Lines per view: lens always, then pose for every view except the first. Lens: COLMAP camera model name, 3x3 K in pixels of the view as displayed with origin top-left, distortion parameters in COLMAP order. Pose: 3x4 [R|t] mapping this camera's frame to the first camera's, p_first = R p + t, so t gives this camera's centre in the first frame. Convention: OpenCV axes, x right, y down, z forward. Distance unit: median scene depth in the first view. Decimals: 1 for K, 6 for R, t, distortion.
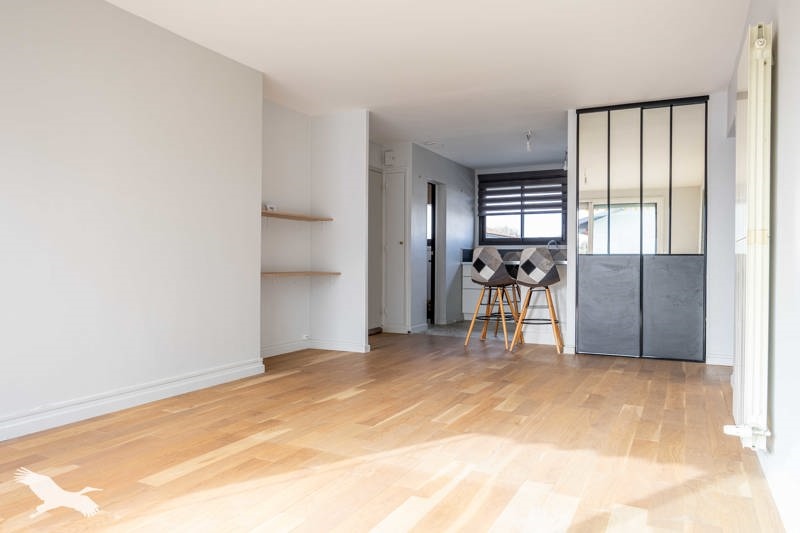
lens RADIAL K [[565.5, 0, 400.0], [0, 565.5, 266.5], [0, 0, 1]] dist [-0.003711, -0.001310]
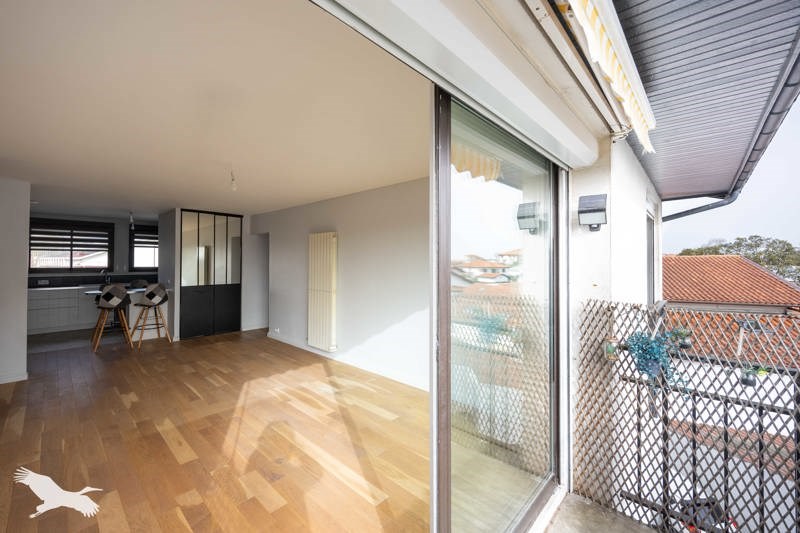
lens RADIAL K [[317.1, 0, 400.0], [0, 317.1, 266.5], [0, 0, 1]] dist [-0.001417, -0.000456]
pose [[0.256962, -0.013085, 0.966333, -0.897061], [-0.002128, 0.999898, 0.014105, -0.183236], [-0.966419, -0.005681, 0.256908, 0.064117]]
